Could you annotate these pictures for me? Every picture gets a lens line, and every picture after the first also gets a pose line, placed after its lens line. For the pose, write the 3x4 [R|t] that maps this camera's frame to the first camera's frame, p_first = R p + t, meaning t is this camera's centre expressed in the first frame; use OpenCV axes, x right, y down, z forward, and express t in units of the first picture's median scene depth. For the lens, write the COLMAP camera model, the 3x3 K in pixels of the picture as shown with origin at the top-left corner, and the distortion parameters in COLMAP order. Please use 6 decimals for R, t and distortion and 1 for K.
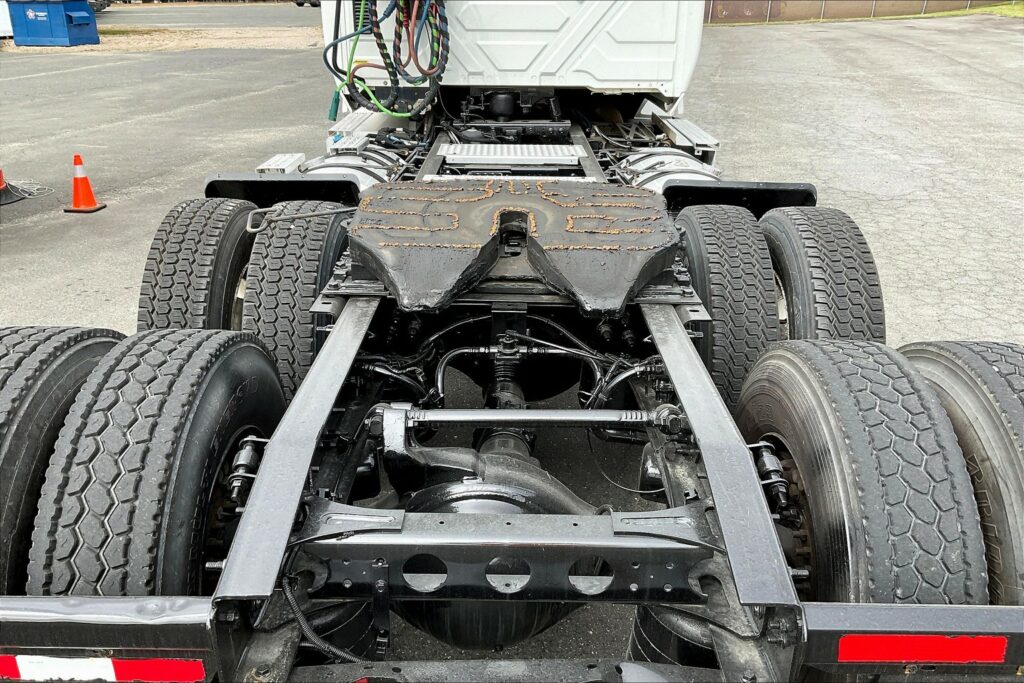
lens RADIAL K [[840.9, 0, 508.8], [0, 840.9, 337.7], [0, 0, 1]] dist [0.086567, -0.176855]
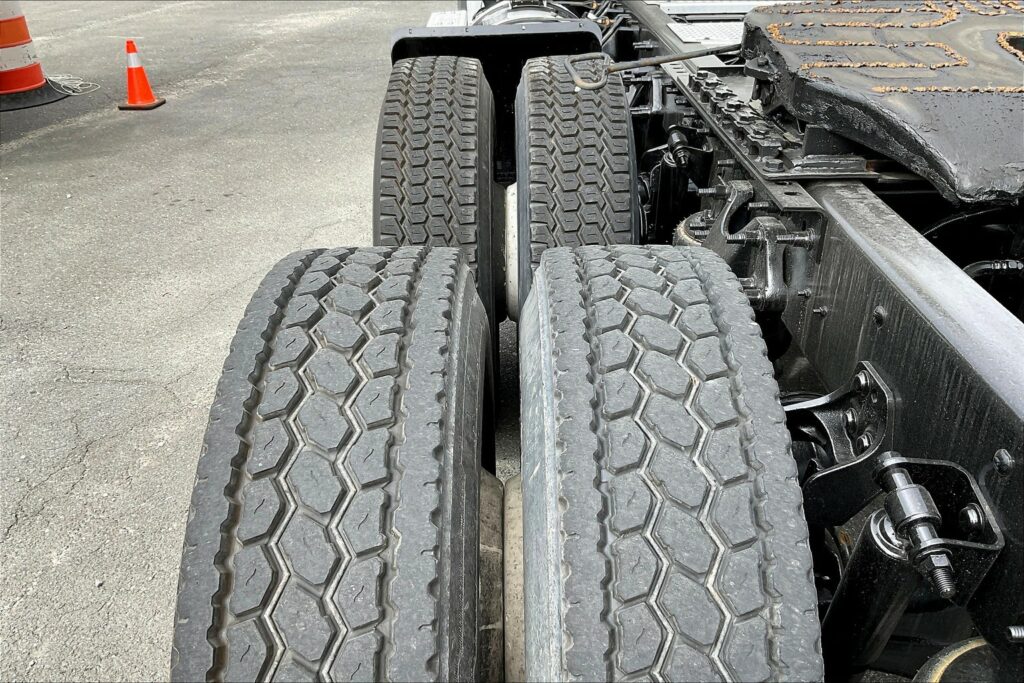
lens RADIAL K [[840.9, 0, 507.0], [0, 840.9, 333.1], [0, 0, 1]] dist [0.086567, -0.176855]
pose [[0.999535, -0.029625, -0.007187, -0.132160], [0.030227, 0.993729, 0.107653, -0.004377], [0.003952, -0.107821, 0.994163, 0.124739]]
